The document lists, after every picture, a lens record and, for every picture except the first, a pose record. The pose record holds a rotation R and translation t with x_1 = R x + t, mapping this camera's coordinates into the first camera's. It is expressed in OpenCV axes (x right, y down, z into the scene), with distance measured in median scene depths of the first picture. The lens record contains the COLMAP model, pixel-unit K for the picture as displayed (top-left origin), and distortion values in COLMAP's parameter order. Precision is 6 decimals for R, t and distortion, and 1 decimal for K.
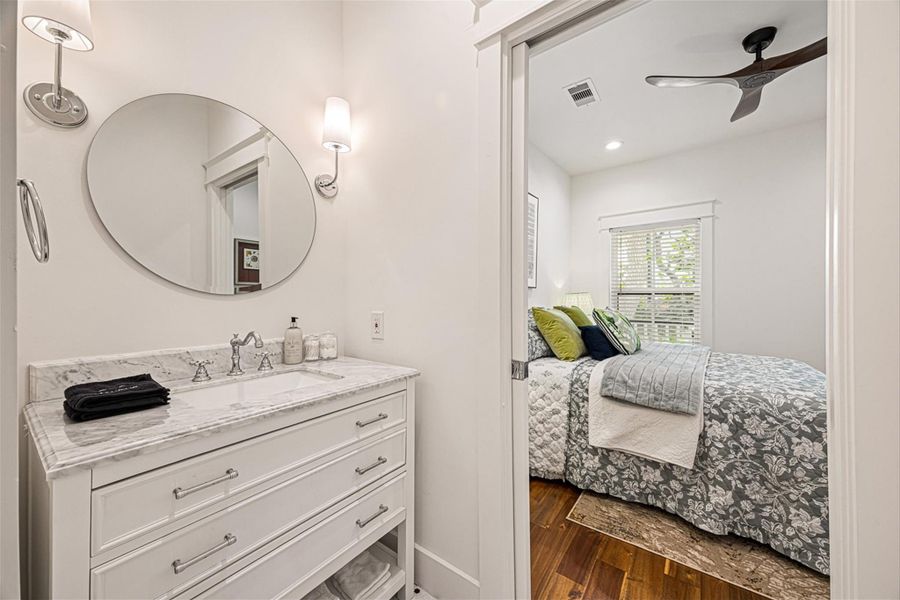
lens RADIAL K [[342.5, 0, 446.8], [0, 342.5, 297.4], [0, 0, 1]] dist [0.028347, -0.000997]
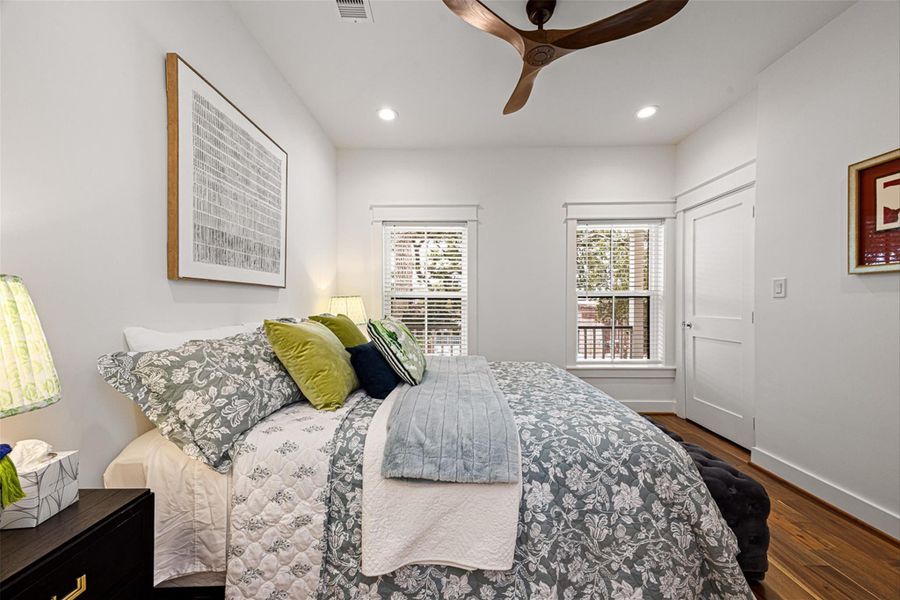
lens RADIAL K [[342.5, 0, 447.5], [0, 342.5, 305.0], [0, 0, 1]] dist [0.028347, -0.000997]
pose [[0.797132, -0.003506, 0.603795, 0.194963], [-0.001730, 0.999966, 0.008091, -0.000657], [-0.603802, -0.007494, 0.797099, 0.501039]]
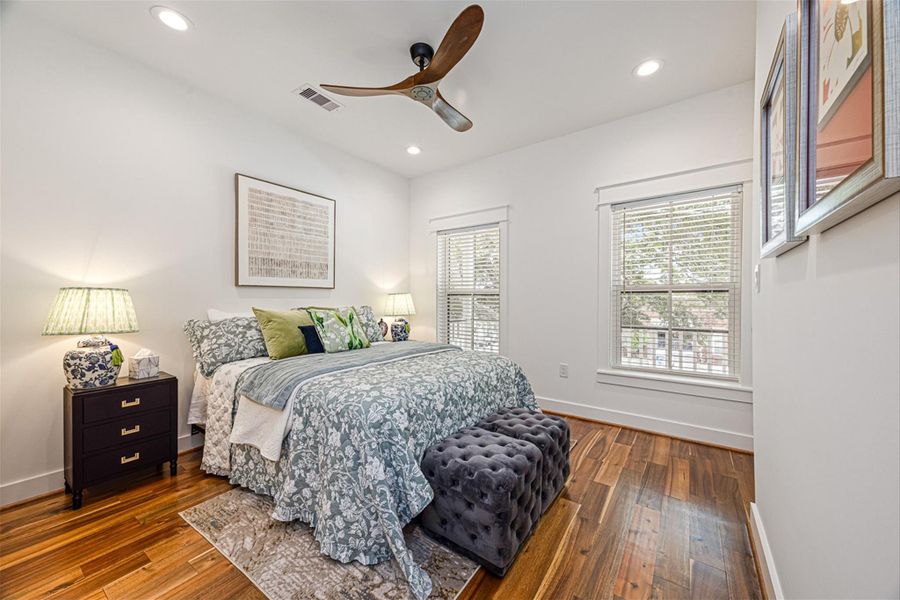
lens RADIAL K [[342.5, 0, 454.6], [0, 342.5, 299.5], [0, 0, 1]] dist [0.028347, -0.000997]
pose [[0.999660, 0.002070, 0.025976, 1.082557], [-0.002232, 0.999978, 0.006222, -0.003944], [-0.025962, -0.006278, 0.999643, -0.053292]]
